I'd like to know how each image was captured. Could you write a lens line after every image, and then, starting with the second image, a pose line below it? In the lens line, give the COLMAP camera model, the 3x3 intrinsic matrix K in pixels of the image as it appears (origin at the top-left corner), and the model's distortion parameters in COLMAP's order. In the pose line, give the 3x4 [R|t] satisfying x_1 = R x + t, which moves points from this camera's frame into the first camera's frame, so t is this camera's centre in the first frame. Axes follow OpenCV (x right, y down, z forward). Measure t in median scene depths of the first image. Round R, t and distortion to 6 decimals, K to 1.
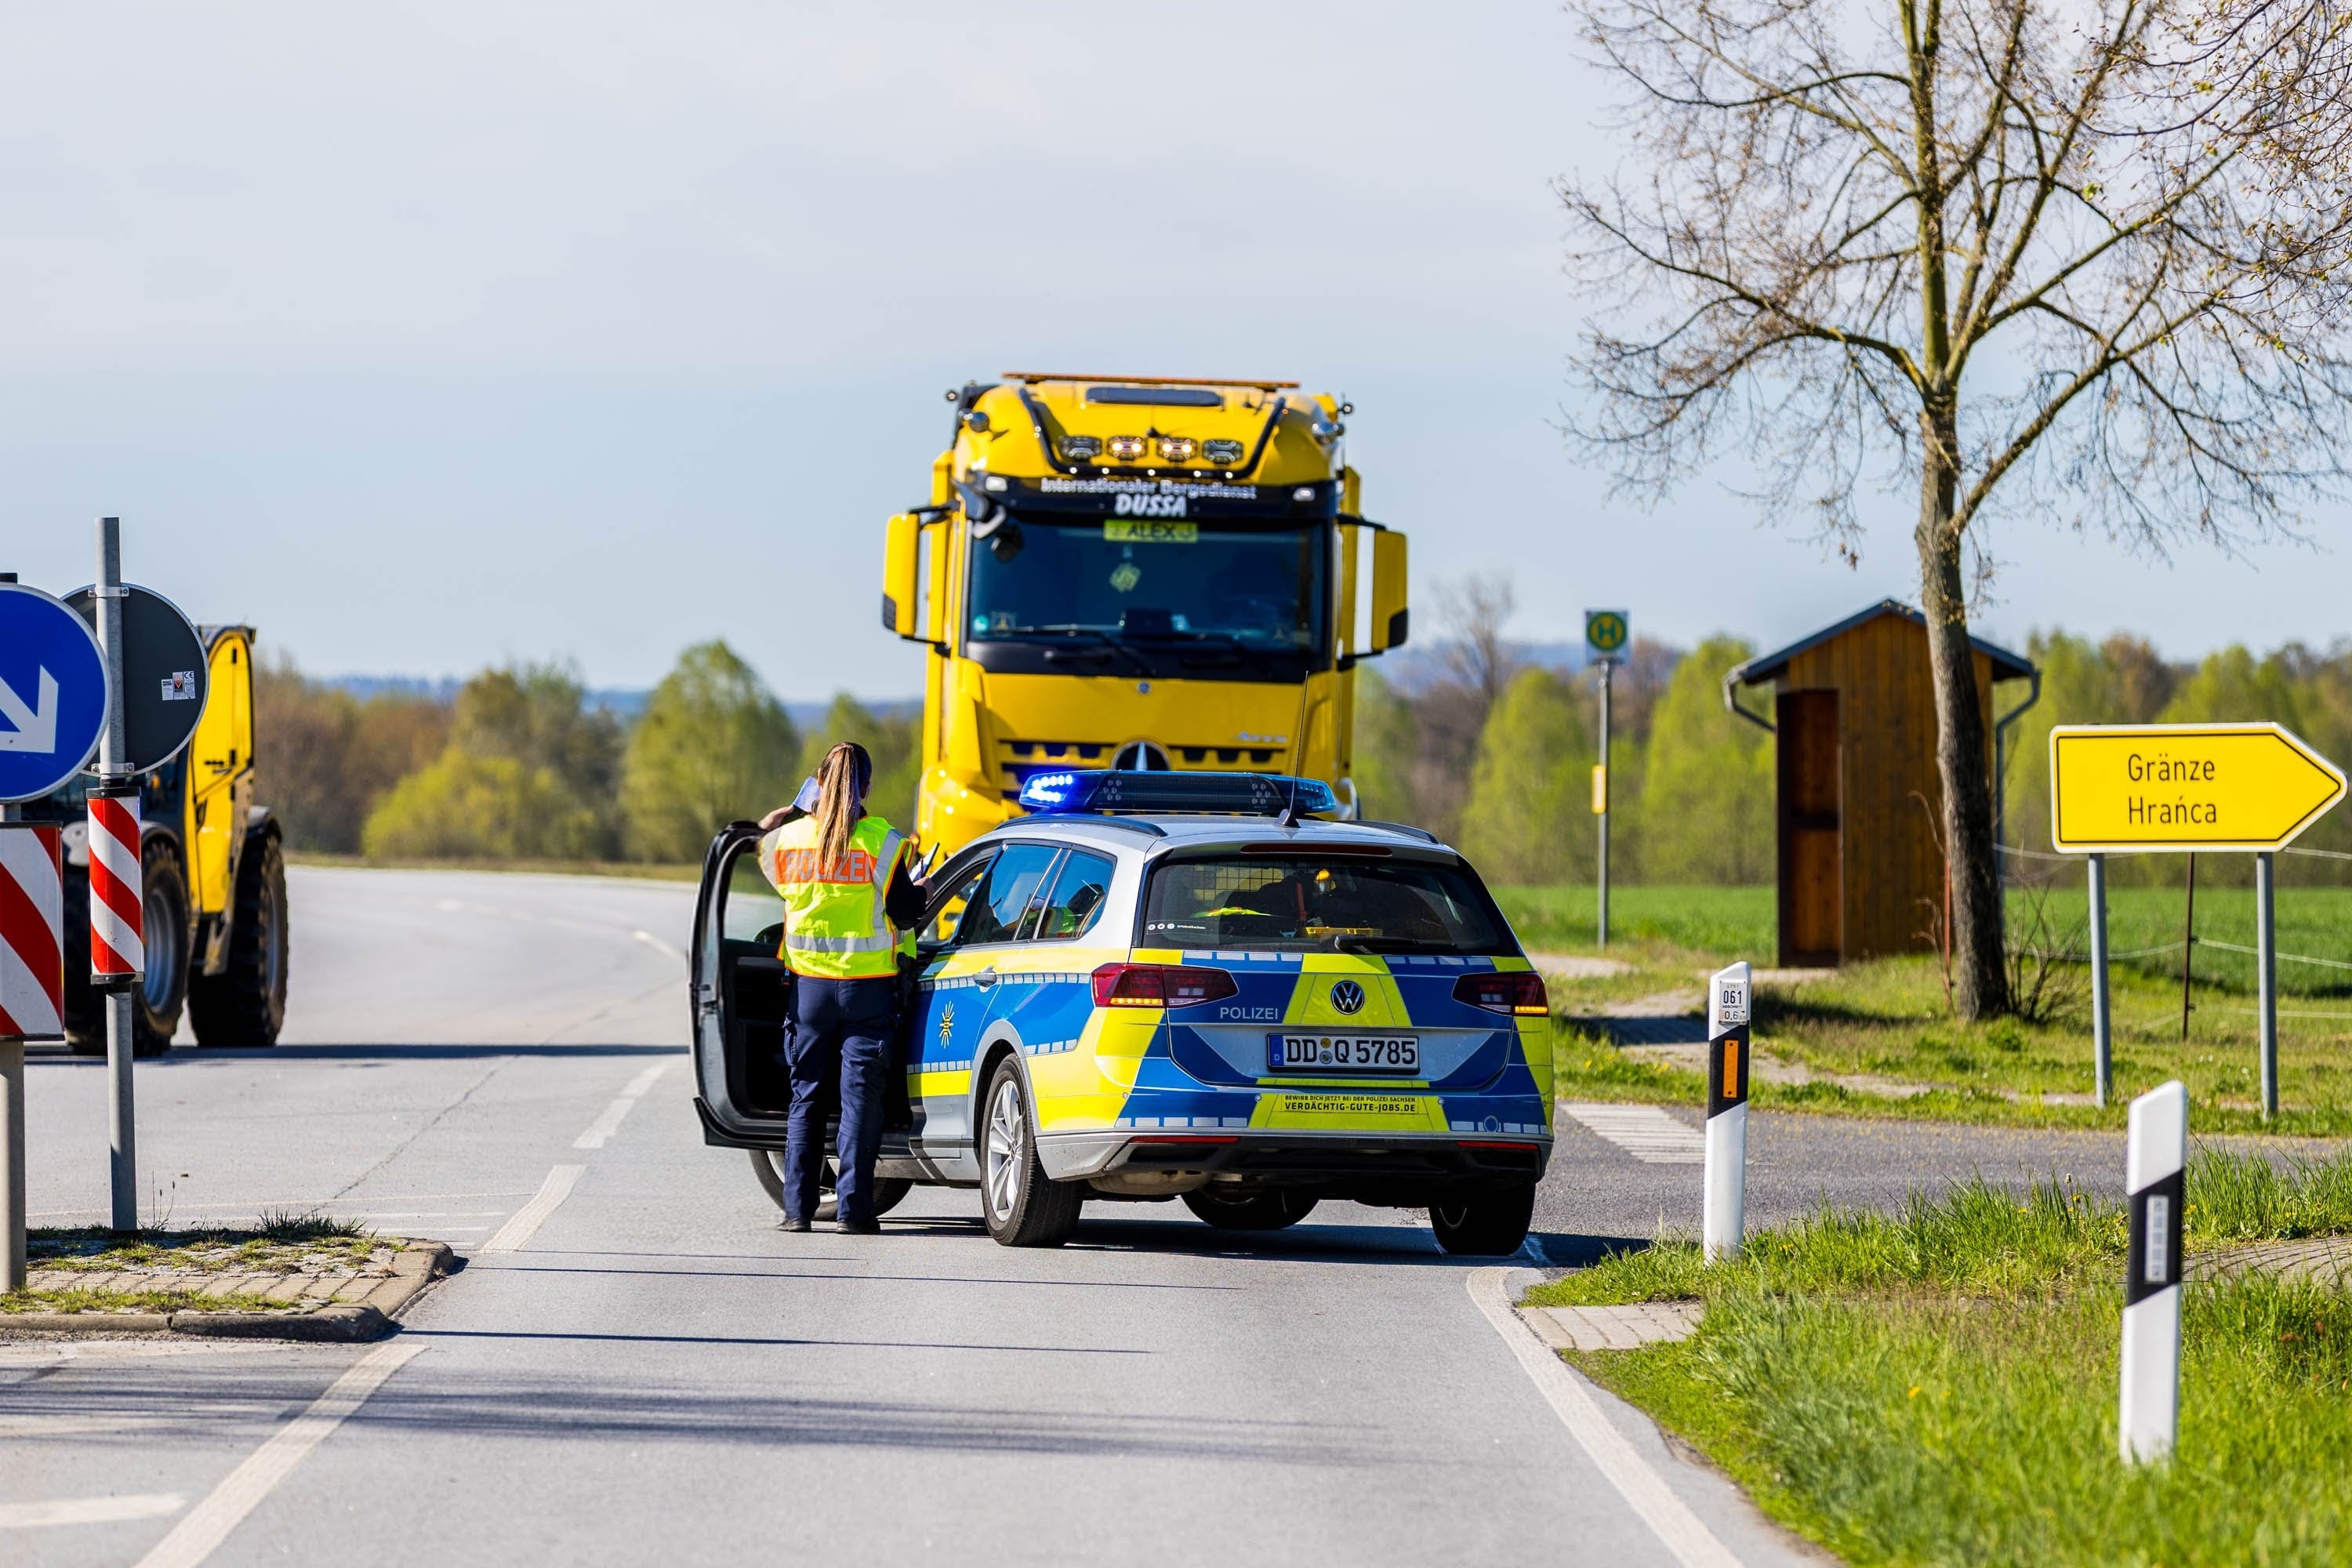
lens RADIAL K [[17471.1, 0, 1176.0], [0, 17471.1, 784.0], [0, 0, 1]] dist [0.242660, 18.415849]
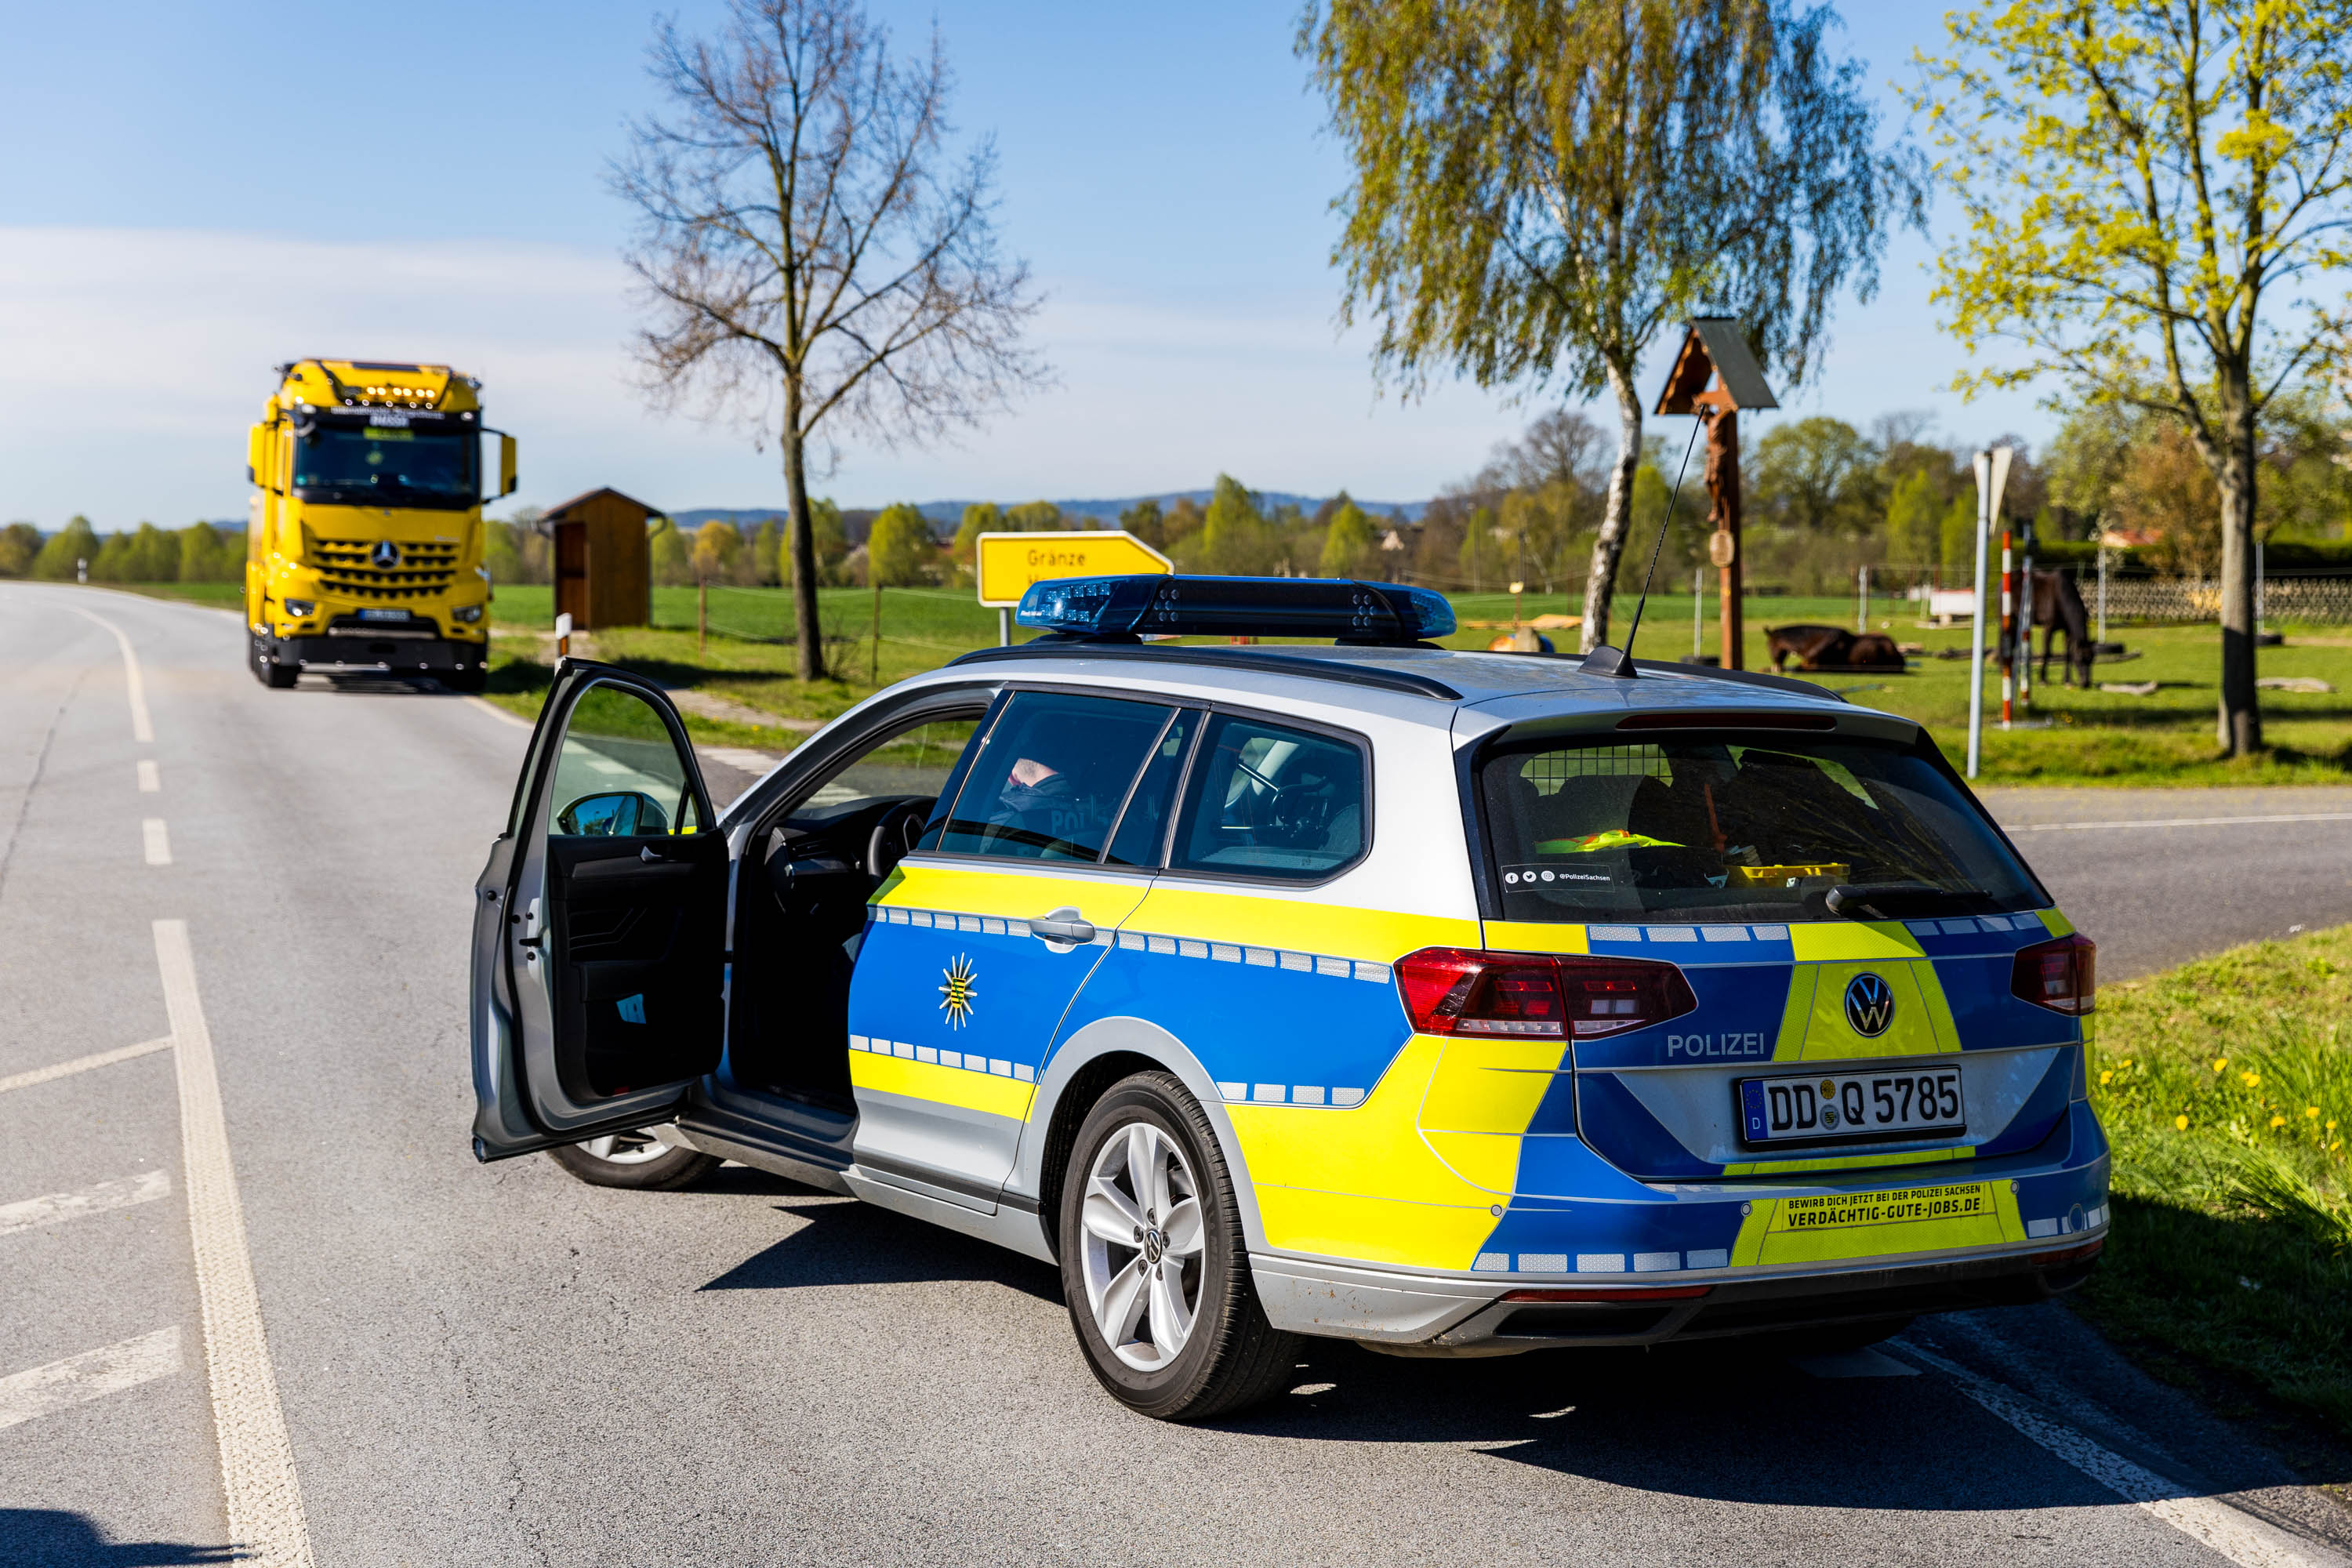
lens RADIAL K [[3631.6, 0, 1176.0], [0, 3631.6, 784.0], [0, 0, 1]] dist [-0.005854, 0.010405]
pose [[0.963413, -0.011549, 0.267771, -0.040459], [-0.005325, 0.998049, 0.062204, -0.001442], [-0.267967, -0.061354, 0.961473, 0.893127]]
